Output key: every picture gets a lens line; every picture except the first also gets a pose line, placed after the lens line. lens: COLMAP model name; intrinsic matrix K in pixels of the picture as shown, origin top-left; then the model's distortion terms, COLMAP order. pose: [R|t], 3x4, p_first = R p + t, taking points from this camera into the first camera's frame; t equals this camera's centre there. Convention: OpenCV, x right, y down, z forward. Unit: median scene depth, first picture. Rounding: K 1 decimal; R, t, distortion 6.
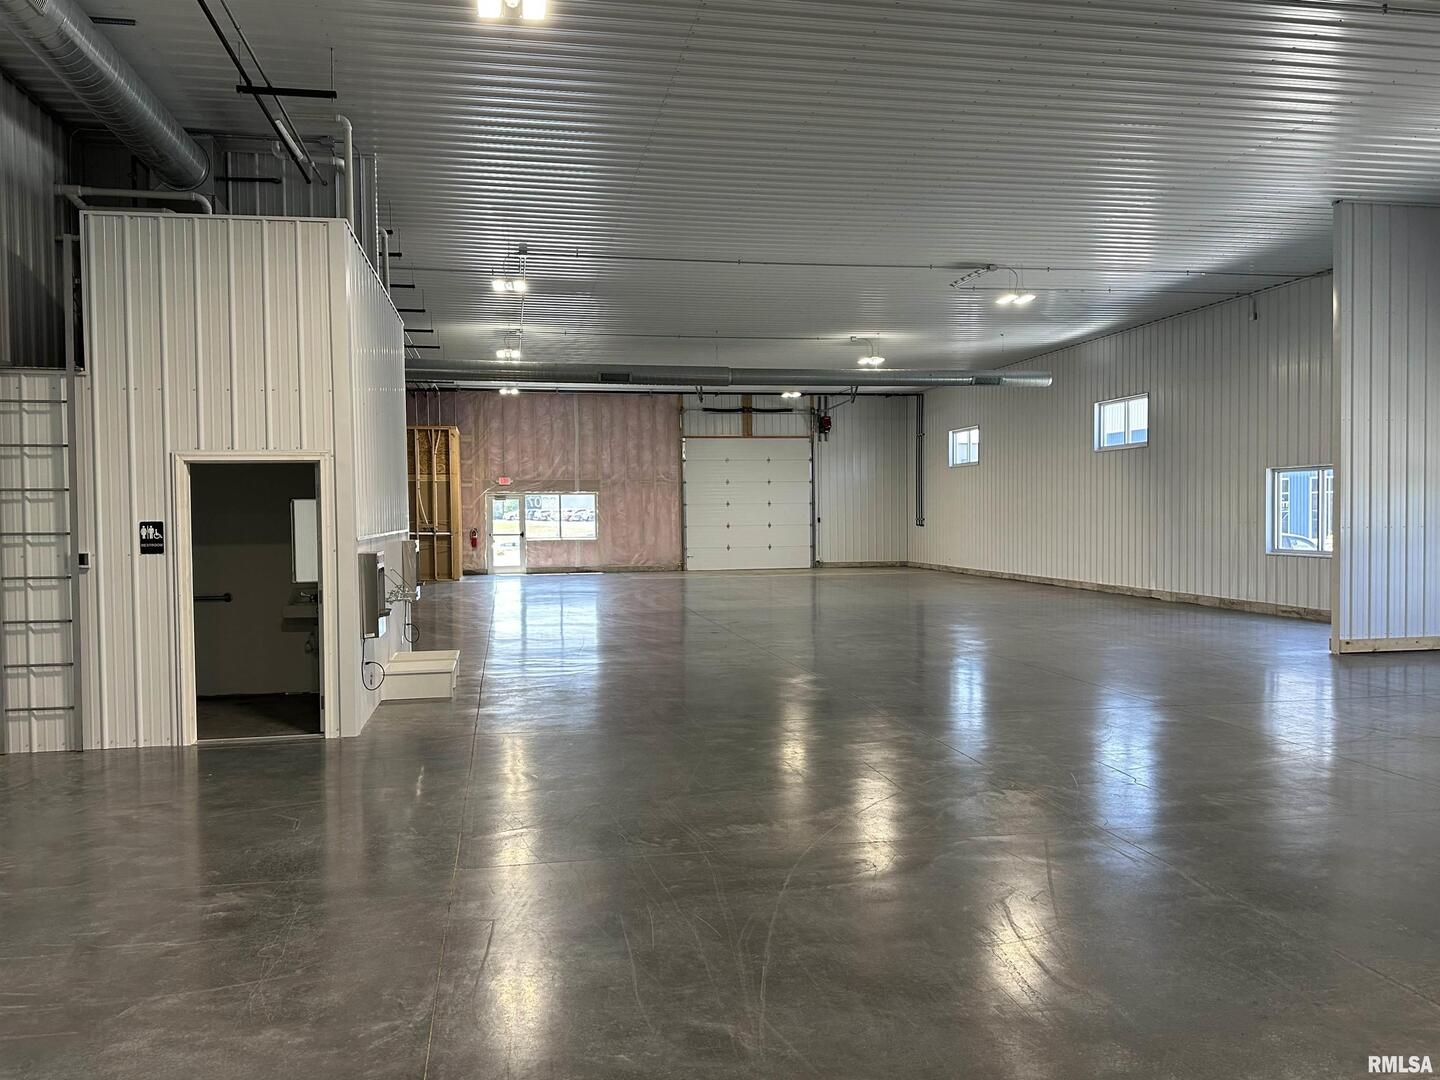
lens RADIAL K [[1132.0, 0, 720.0], [0, 1132.0, 540.0], [0, 0, 1]] dist [0.066751, -0.001184]
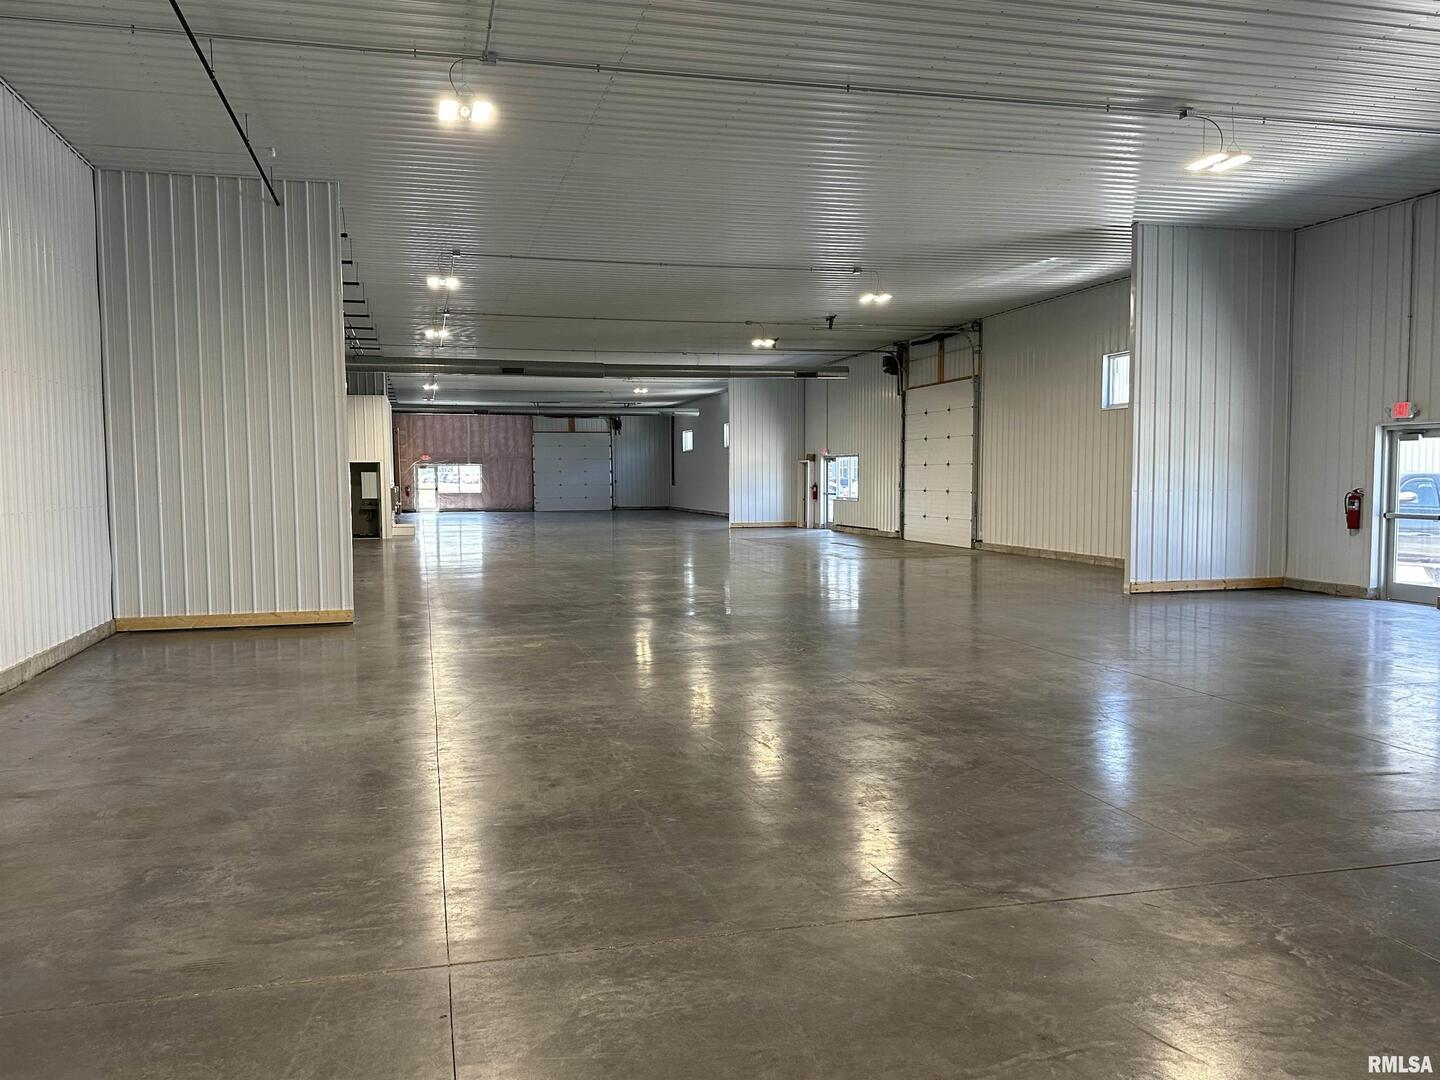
lens RADIAL K [[1132.0, 0, 720.0], [0, 1132.0, 540.0], [0, 0, 1]] dist [0.066751, -0.001184]
pose [[0.998863, 0.001443, 0.047649, 0.166776], [-0.002984, 0.999475, 0.032272, 0.014909], [-0.047578, -0.032378, 0.998343, -0.712550]]
